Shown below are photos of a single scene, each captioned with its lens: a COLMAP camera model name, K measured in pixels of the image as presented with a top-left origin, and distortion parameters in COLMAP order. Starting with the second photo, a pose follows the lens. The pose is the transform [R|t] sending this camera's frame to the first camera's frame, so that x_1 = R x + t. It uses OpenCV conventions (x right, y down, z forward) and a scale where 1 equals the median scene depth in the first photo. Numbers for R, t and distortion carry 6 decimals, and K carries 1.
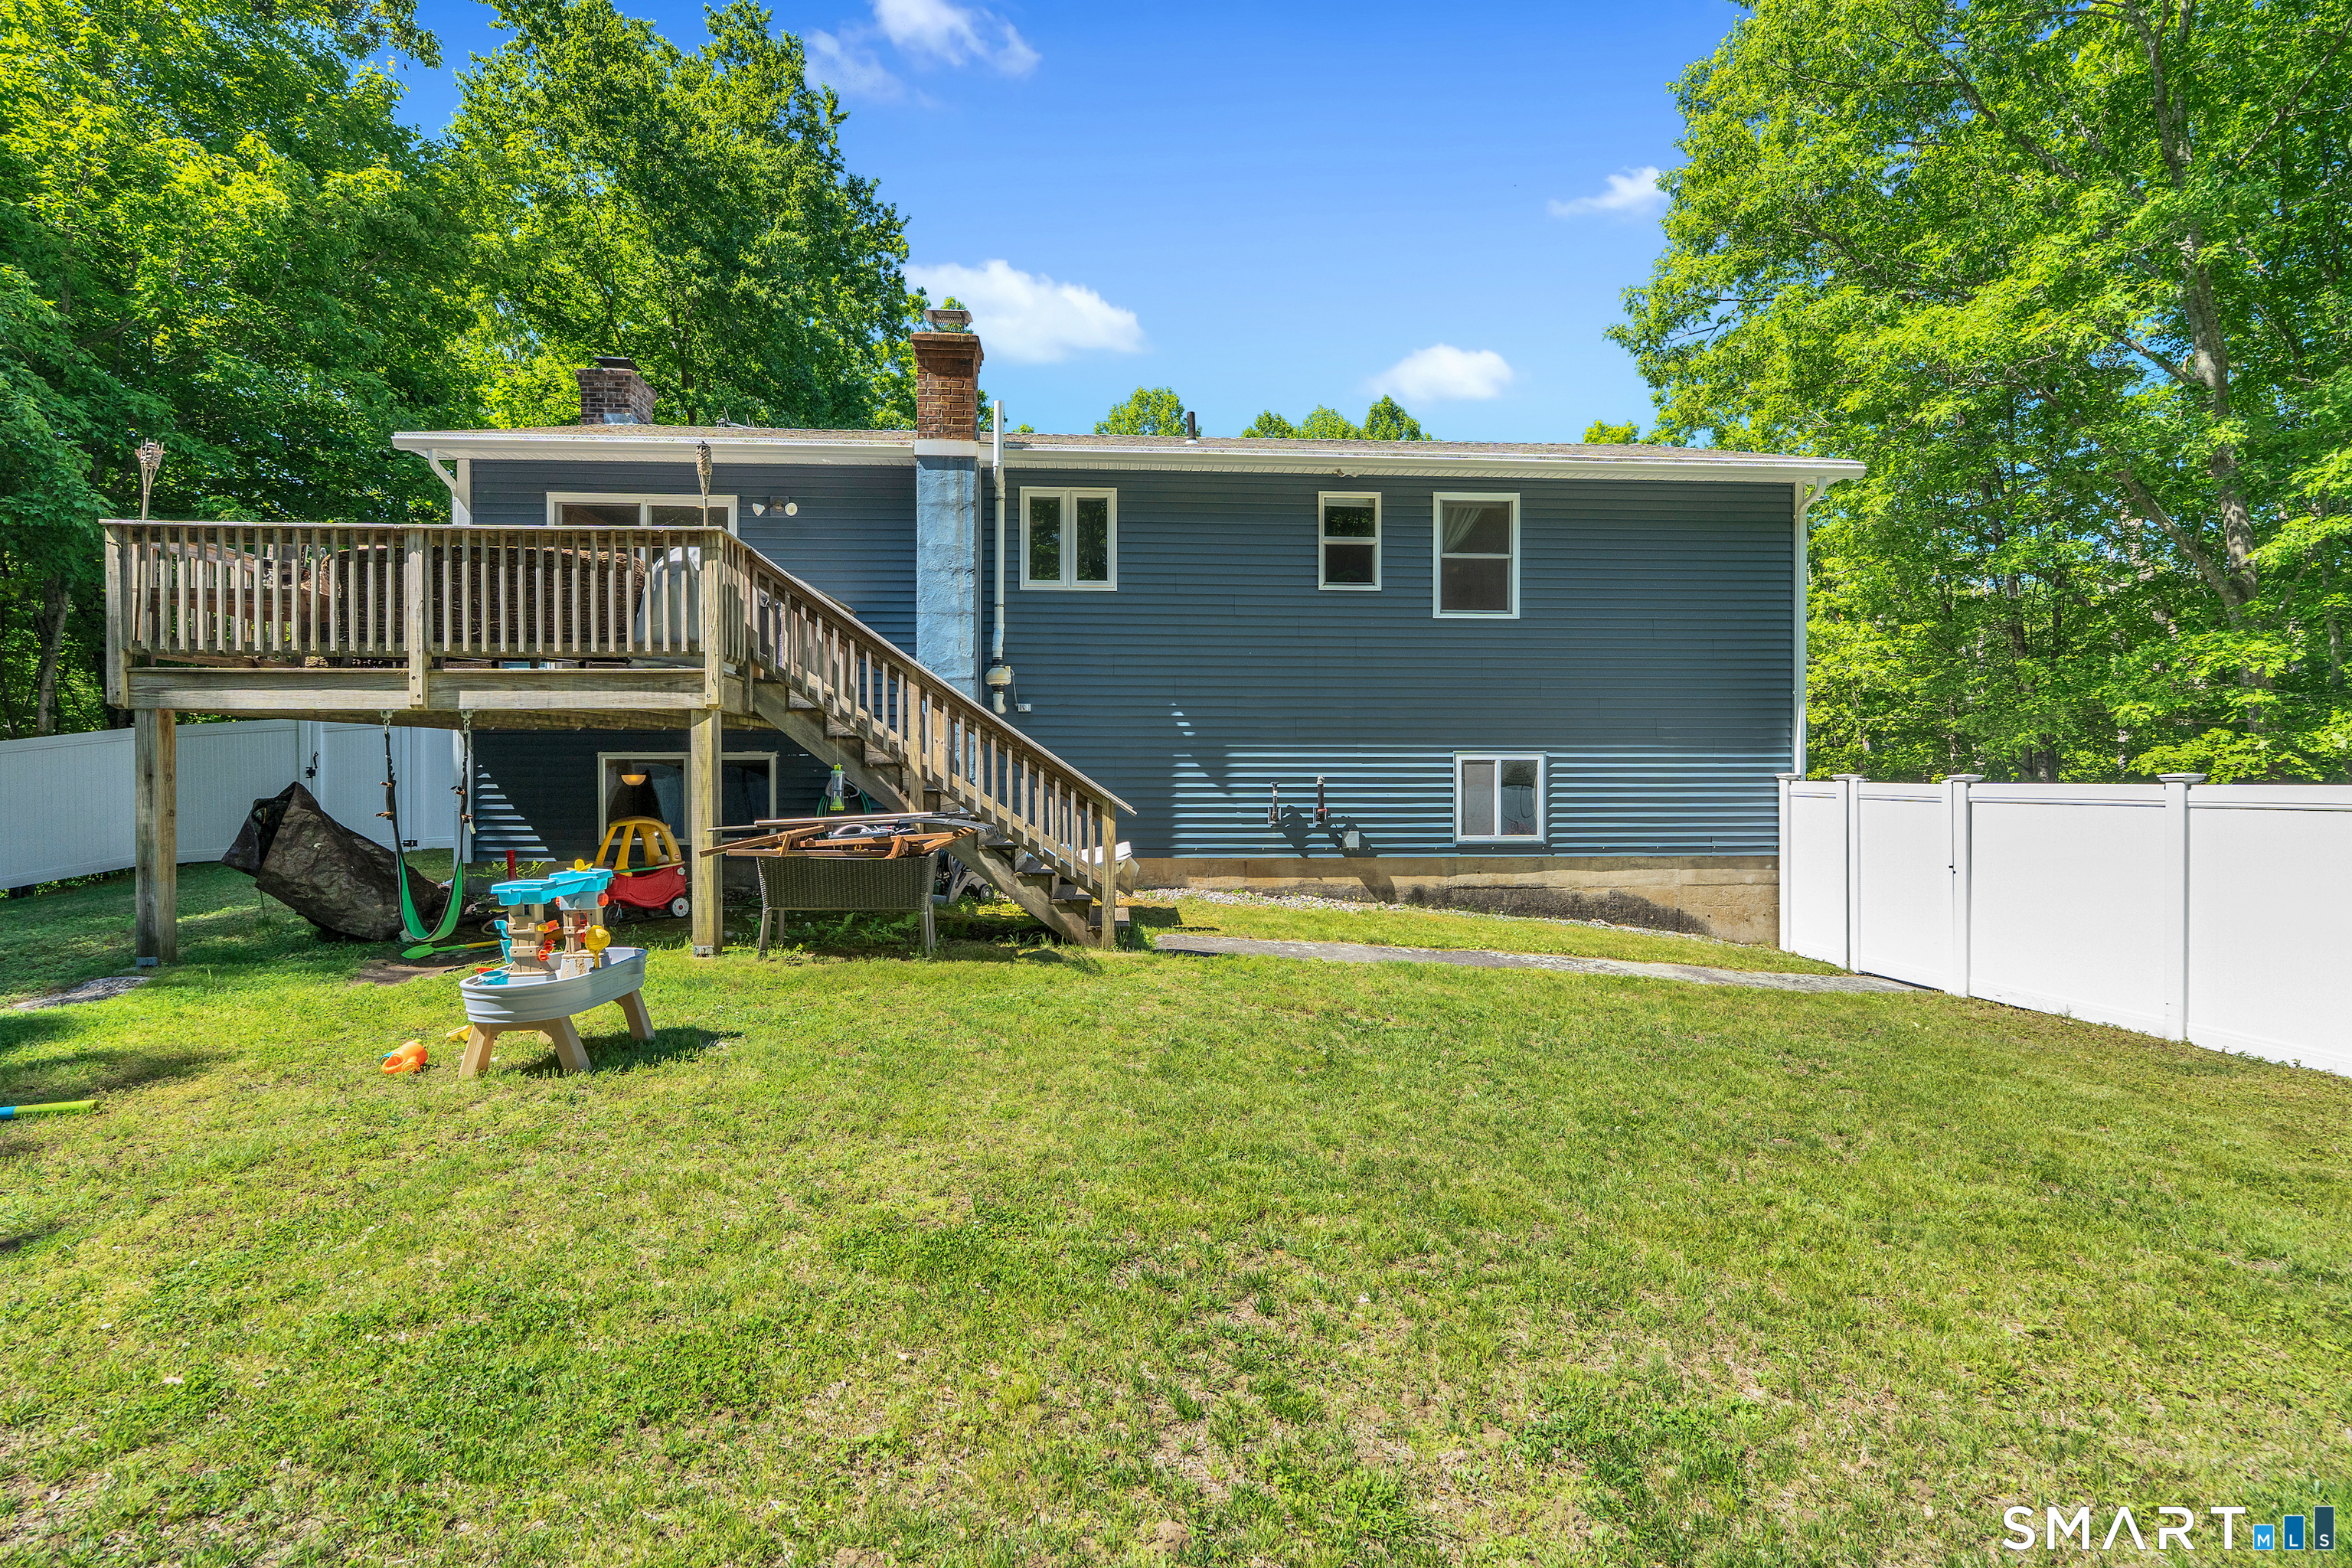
lens RADIAL K [[1190.2, 0, 1196.7], [0, 1190.2, 784.8], [0, 0, 1]] dist [-0.004419, -0.001408]
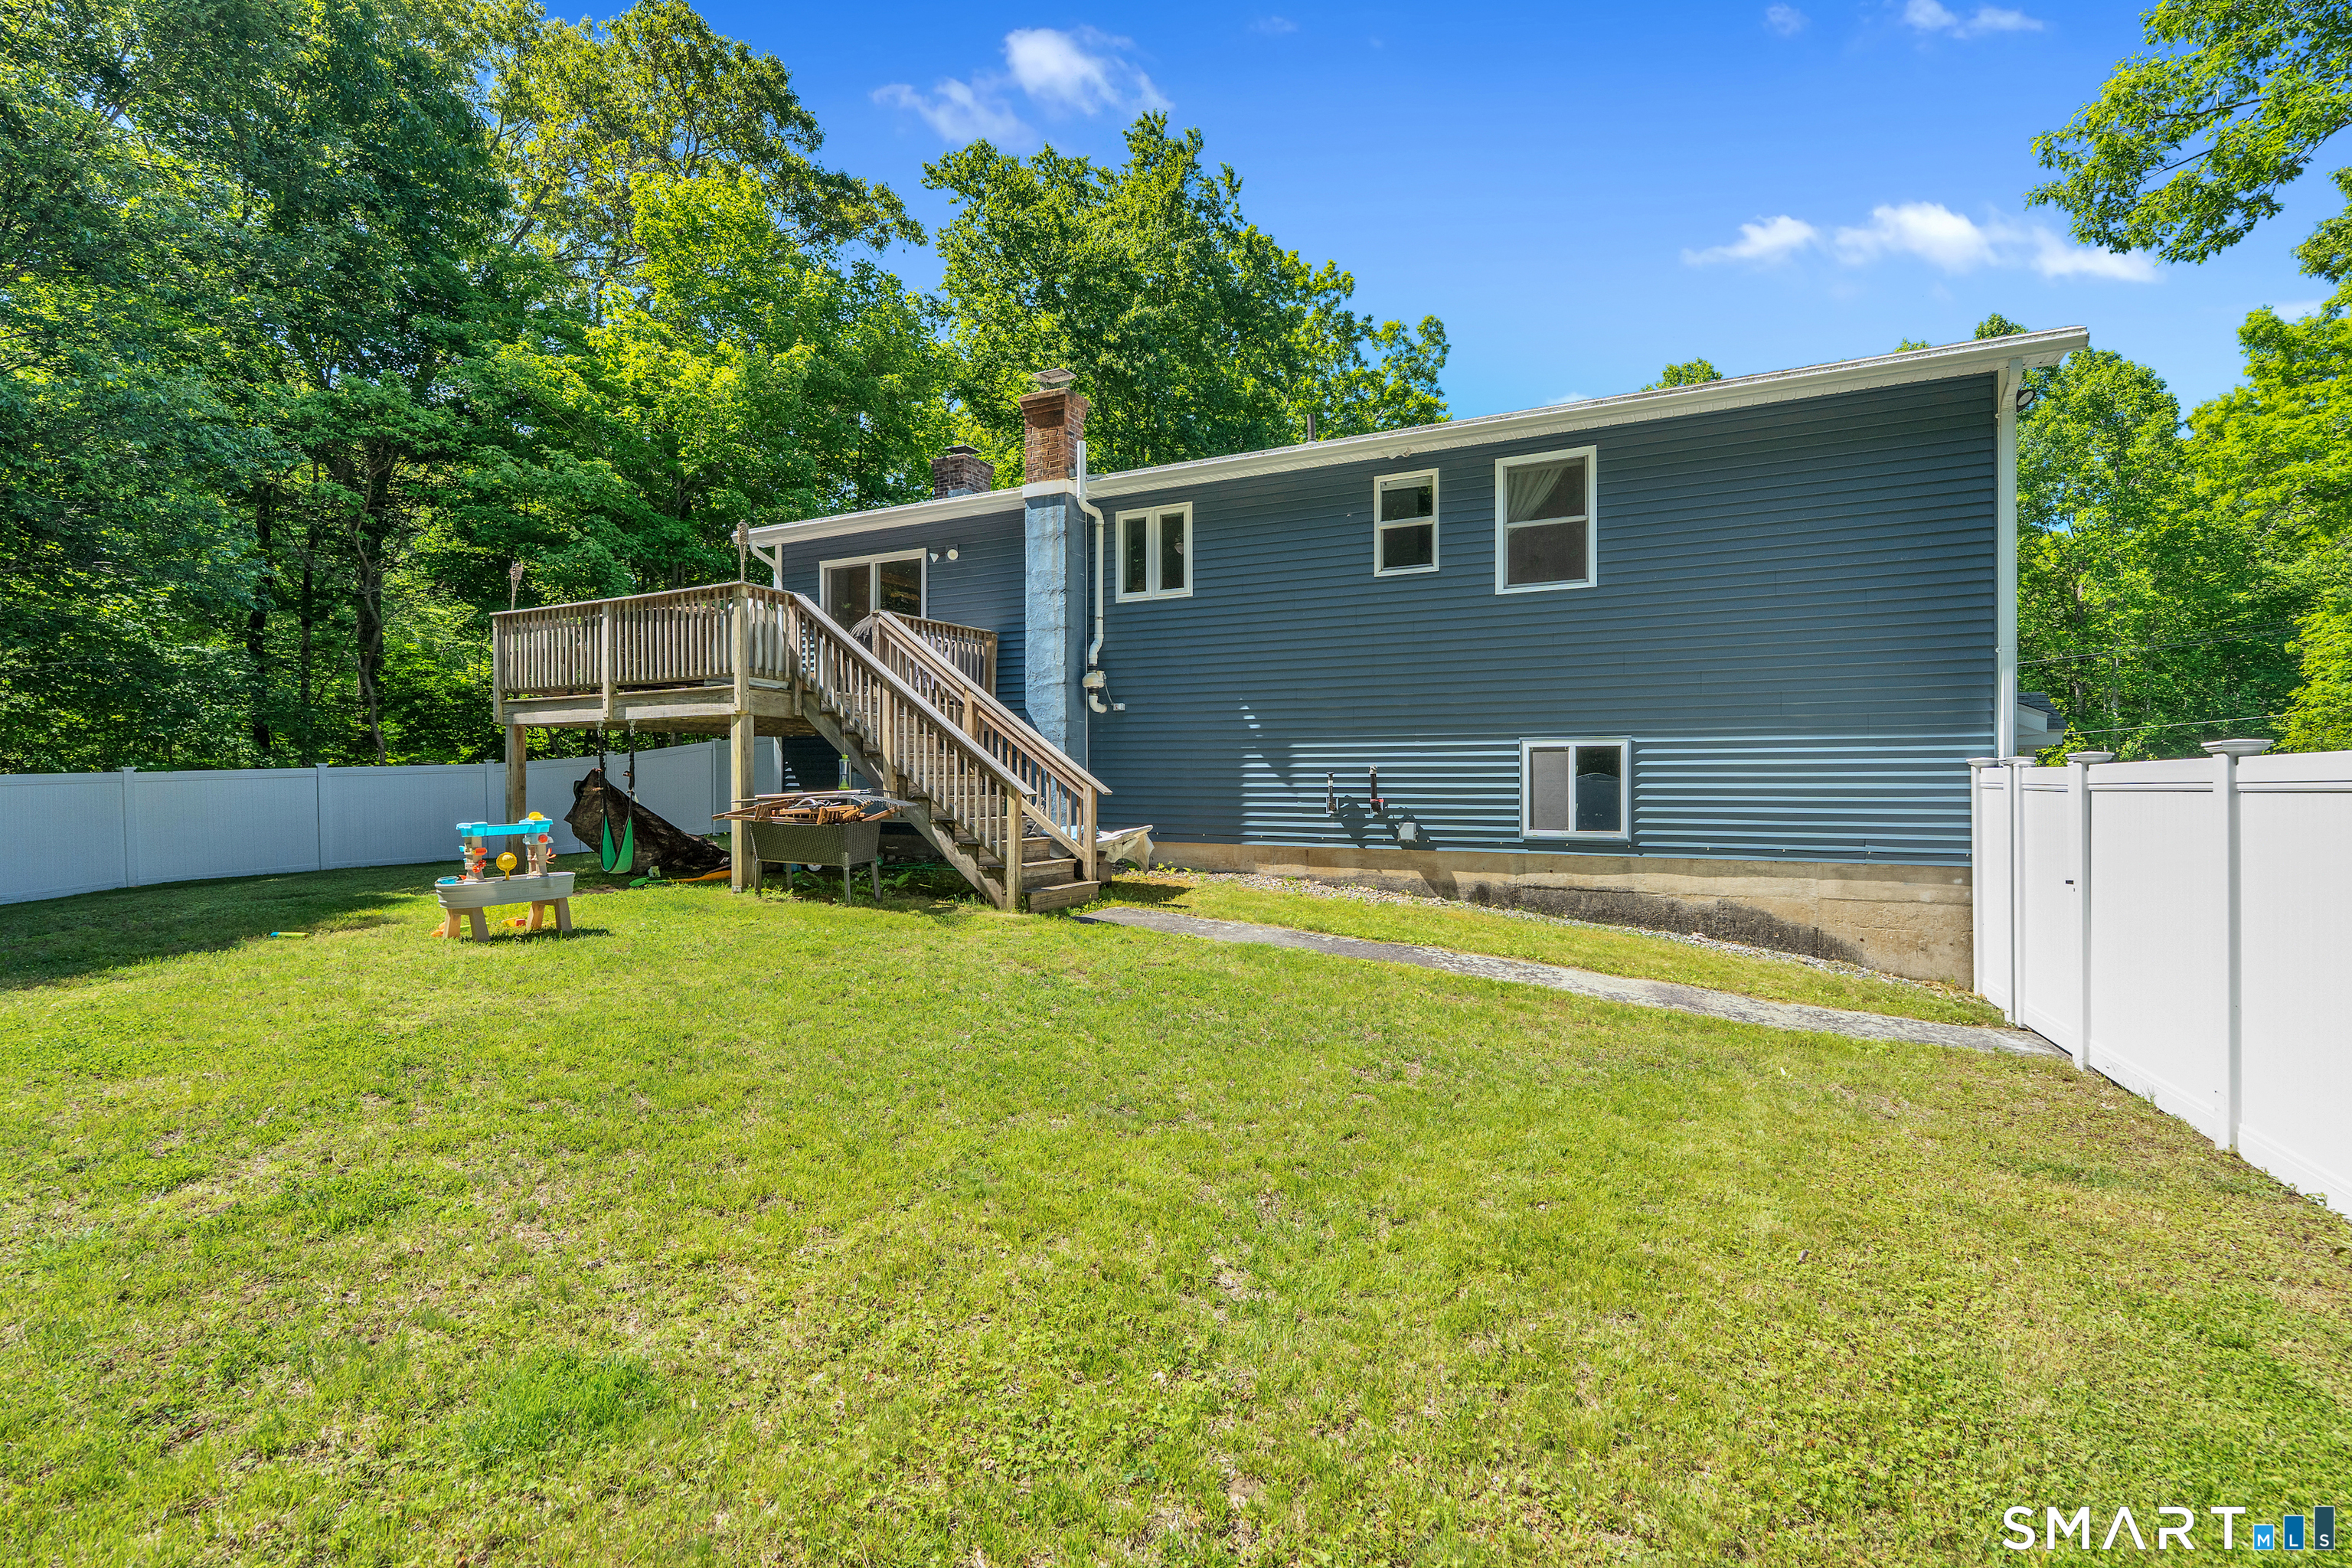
lens RADIAL K [[1190.2, 0, 1178.2], [0, 1190.2, 780.0], [0, 0, 1]] dist [-0.004419, -0.001408]
pose [[0.827471, -0.002128, -0.561504, 0.518772], [-0.006351, 0.999893, -0.013149, 0.018312], [0.561472, 0.014447, 0.827370, 0.096226]]
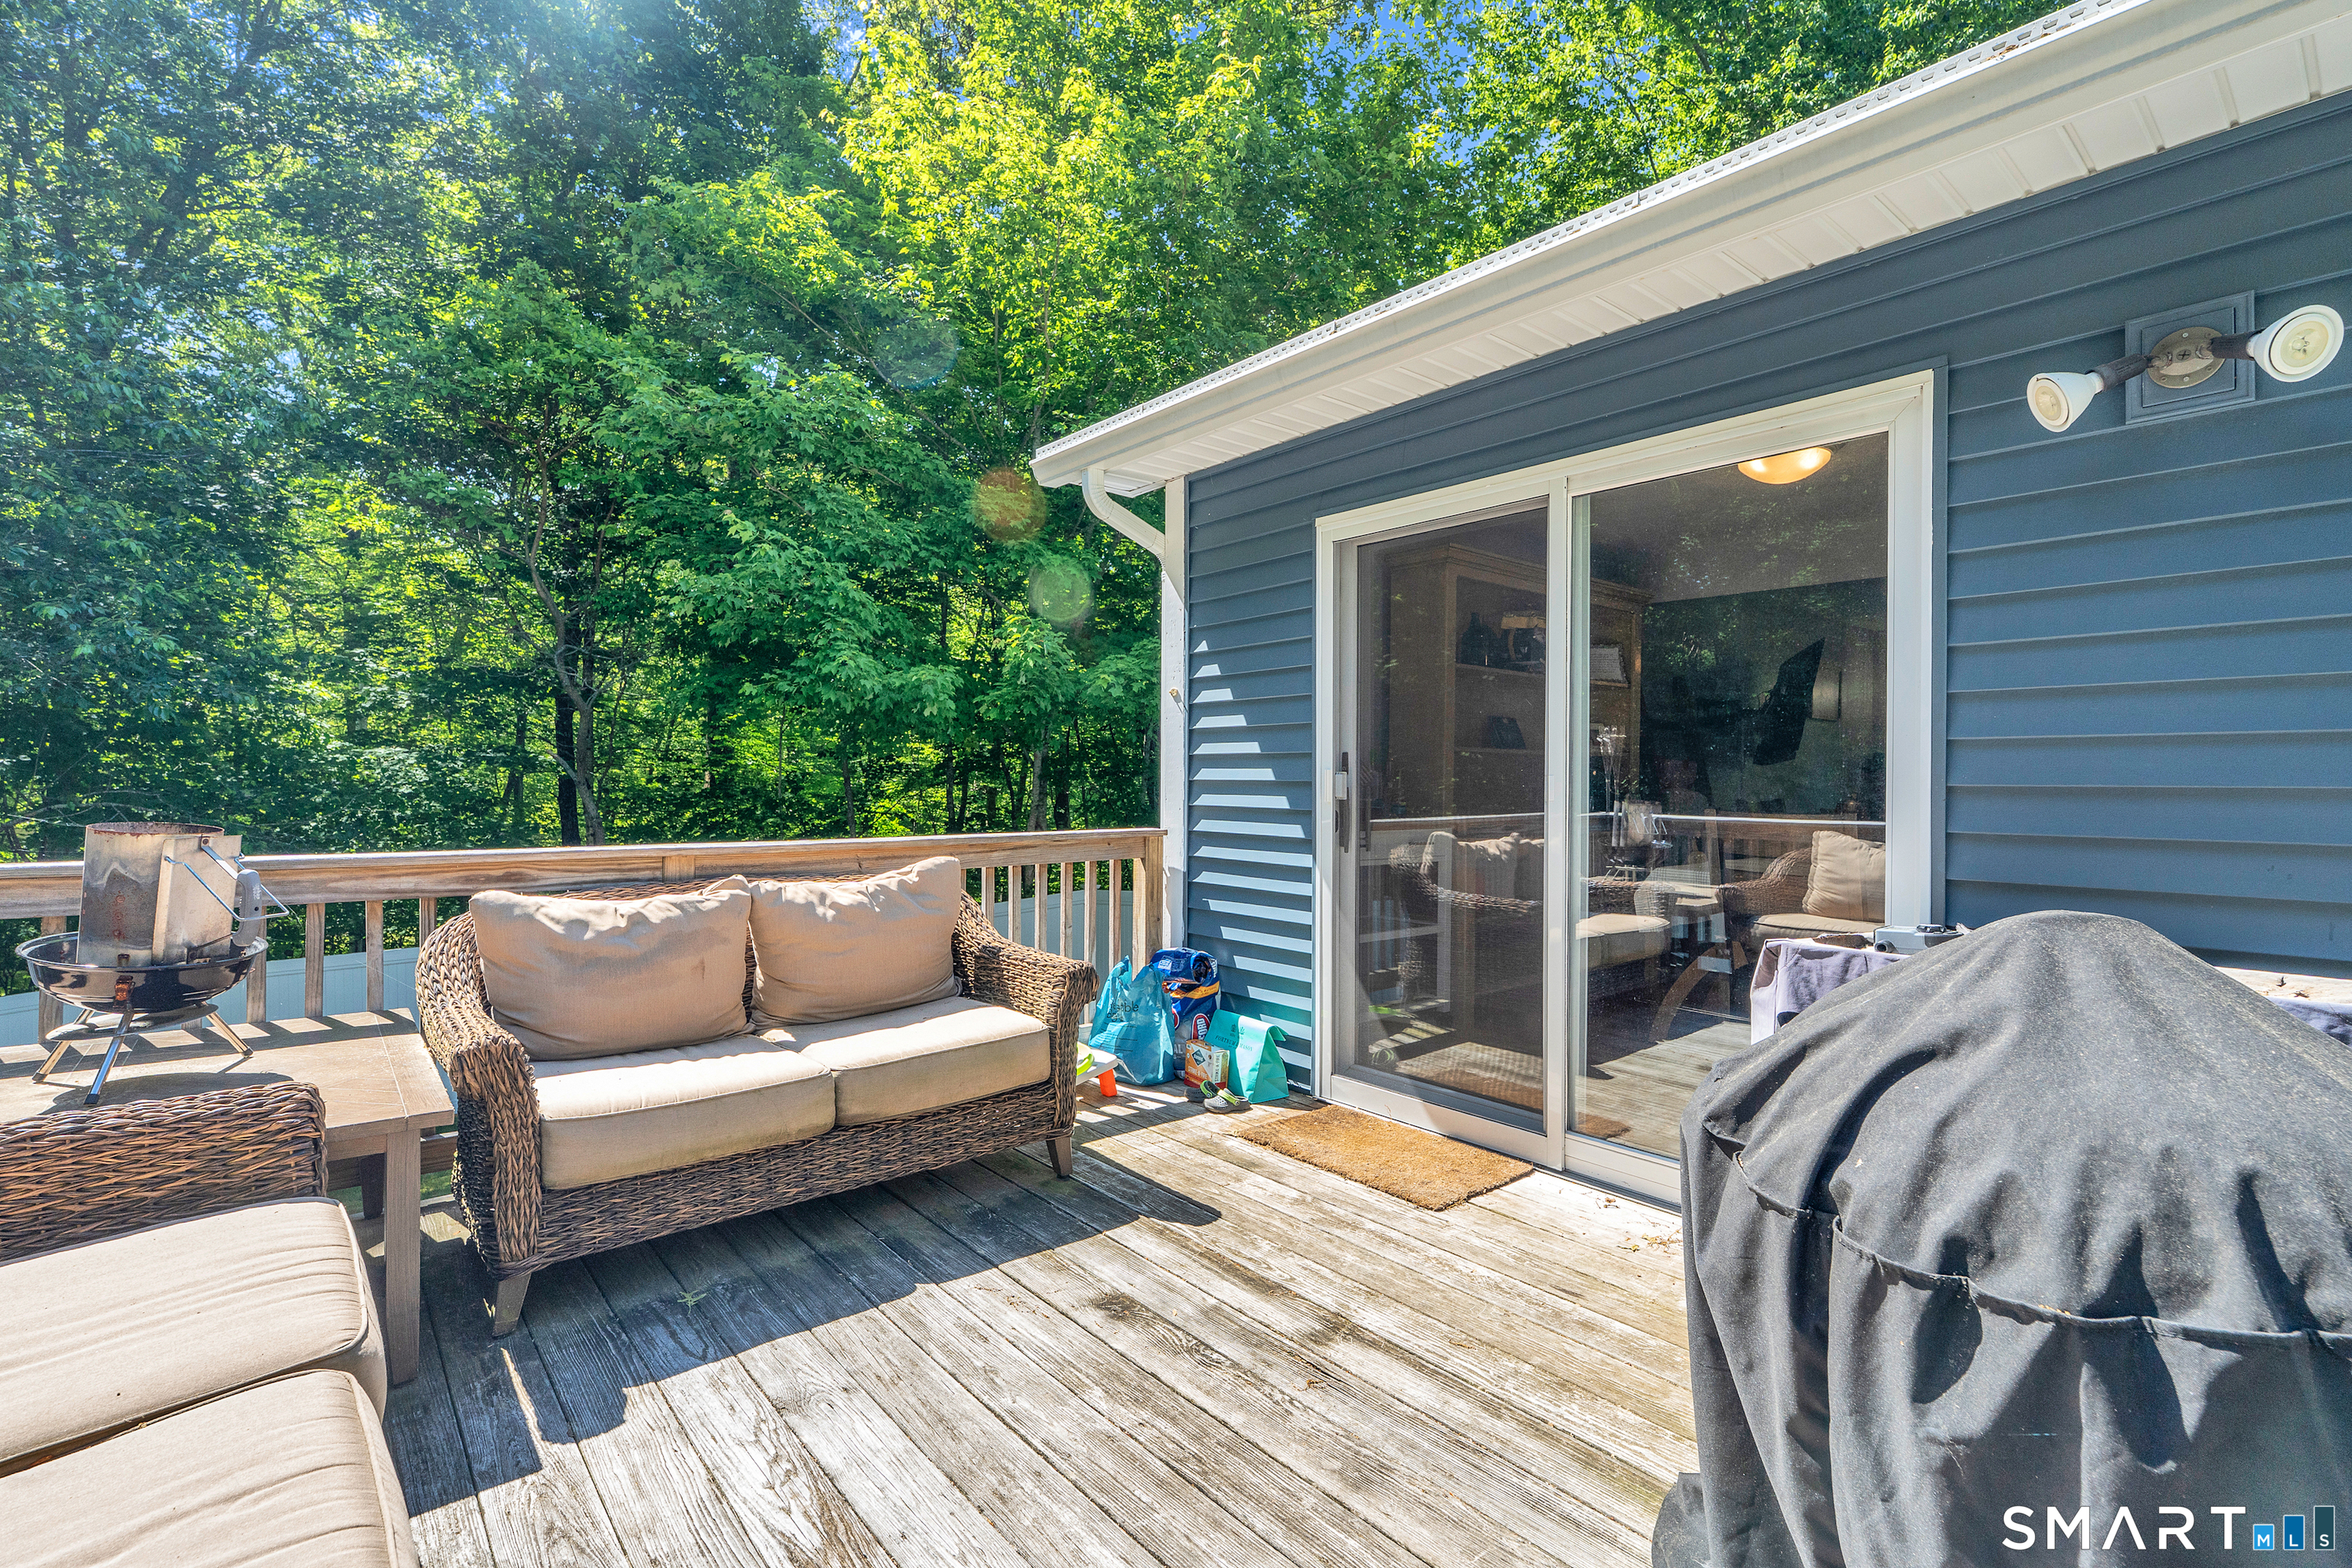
lens RADIAL K [[1027.8, 0, 1181.1], [0, 1027.8, 773.8], [0, 0, 1]] dist [-0.005800, -0.001242]
pose [[0.582848, 0.002561, -0.812577, -0.293630], [-0.008635, 0.999958, -0.003043, -0.155147], [0.812535, 0.008790, 0.582846, 0.725969]]
